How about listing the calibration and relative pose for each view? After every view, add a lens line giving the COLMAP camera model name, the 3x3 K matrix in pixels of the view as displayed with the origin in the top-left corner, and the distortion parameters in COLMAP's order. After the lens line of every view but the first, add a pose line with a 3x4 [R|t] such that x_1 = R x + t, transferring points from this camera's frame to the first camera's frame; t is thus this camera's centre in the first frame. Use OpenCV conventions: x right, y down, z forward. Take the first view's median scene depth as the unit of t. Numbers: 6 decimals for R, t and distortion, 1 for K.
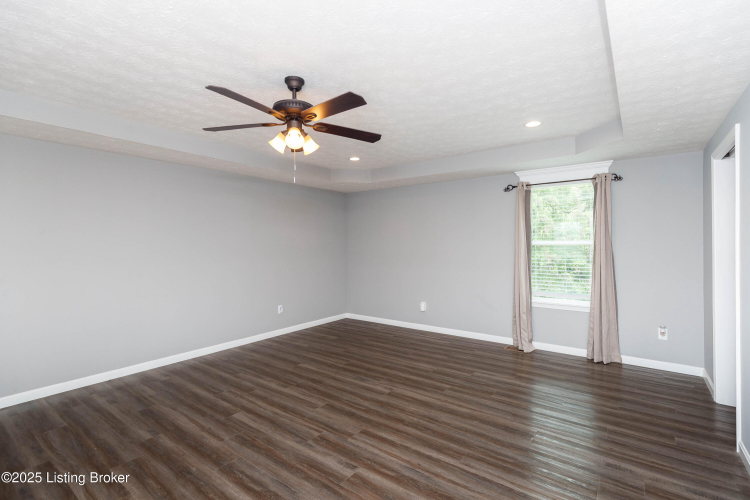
lens RADIAL K [[345.1, 0, 374.5], [0, 345.1, 247.5], [0, 0, 1]] dist [0.002071, -0.000056]
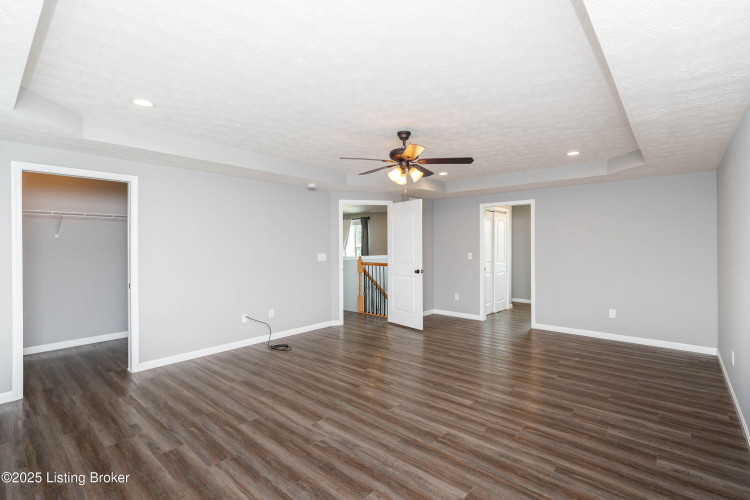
lens RADIAL K [[345.1, 0, 376.7], [0, 345.1, 247.0], [0, 0, 1]] dist [0.002071, -0.000056]
pose [[-0.997623, 0.006932, 0.068561, -0.163916], [0.007698, 0.999911, 0.010915, -0.017695], [-0.068480, 0.011416, -0.997587, 1.874879]]
